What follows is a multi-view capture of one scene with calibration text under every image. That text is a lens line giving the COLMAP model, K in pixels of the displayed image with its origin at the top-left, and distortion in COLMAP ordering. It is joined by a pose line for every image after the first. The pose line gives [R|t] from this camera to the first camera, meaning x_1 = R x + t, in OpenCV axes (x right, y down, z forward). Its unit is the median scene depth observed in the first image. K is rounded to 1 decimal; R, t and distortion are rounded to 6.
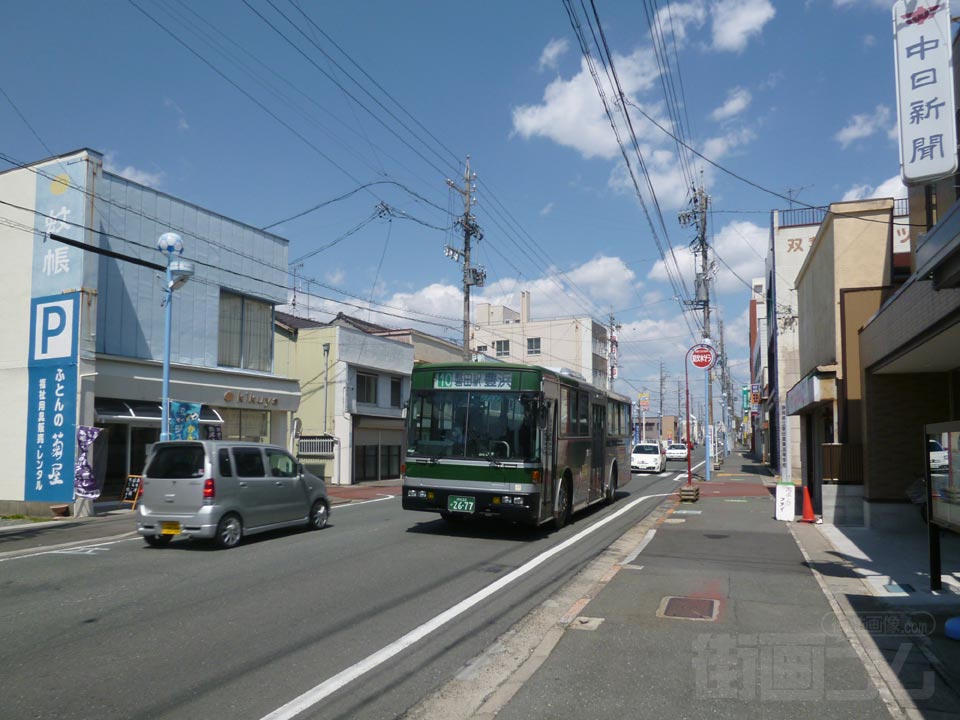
lens RADIAL K [[738.0, 0, 485.8], [0, 738.0, 393.3], [0, 0, 1]] dist [-0.032680, 0.002962]
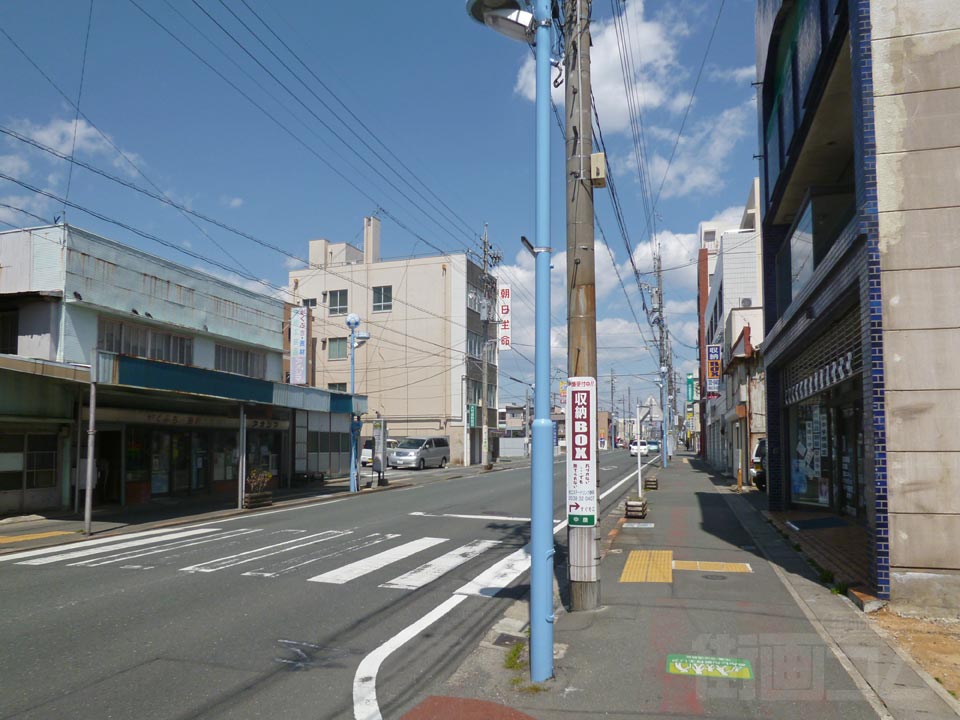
lens RADIAL K [[738.0, 0, 485.8], [0, 738.0, 393.3], [0, 0, 1]] dist [-0.032680, 0.002962]
pose [[0.997289, 0.005047, 0.073407, 0.109119], [-0.005036, 0.999987, -0.000337, 0.021332], [-0.073408, -0.000034, 0.997302, 0.328759]]
